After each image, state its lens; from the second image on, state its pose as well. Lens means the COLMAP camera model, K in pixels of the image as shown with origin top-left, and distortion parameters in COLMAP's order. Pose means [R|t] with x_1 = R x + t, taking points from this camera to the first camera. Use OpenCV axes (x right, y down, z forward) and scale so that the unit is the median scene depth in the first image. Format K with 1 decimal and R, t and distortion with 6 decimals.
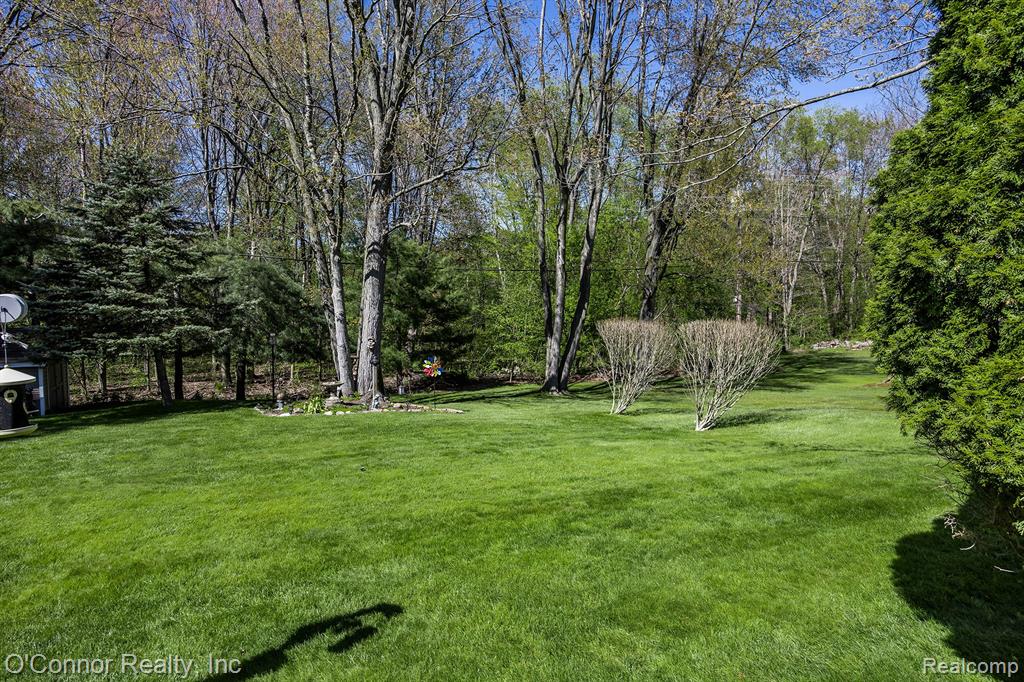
lens RADIAL K [[548.3, 0, 516.5], [0, 548.3, 331.2], [0, 0, 1]] dist [0.000329, -0.000256]
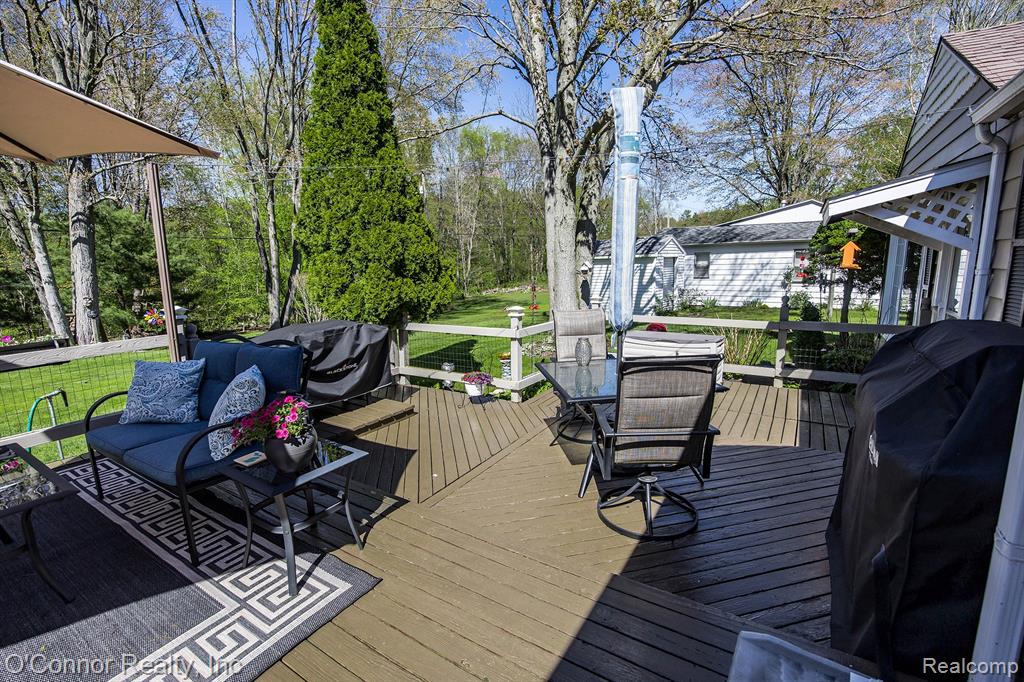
lens RADIAL K [[459.3, 0, 520.0], [0, 459.3, 339.0], [0, 0, 1]] dist [-0.016593, 0.001762]
pose [[0.880039, -0.088183, 0.466642, 0.076941], [0.039209, 0.992746, 0.113660, 0.024500], [-0.473280, -0.081729, 0.877113, -0.249173]]
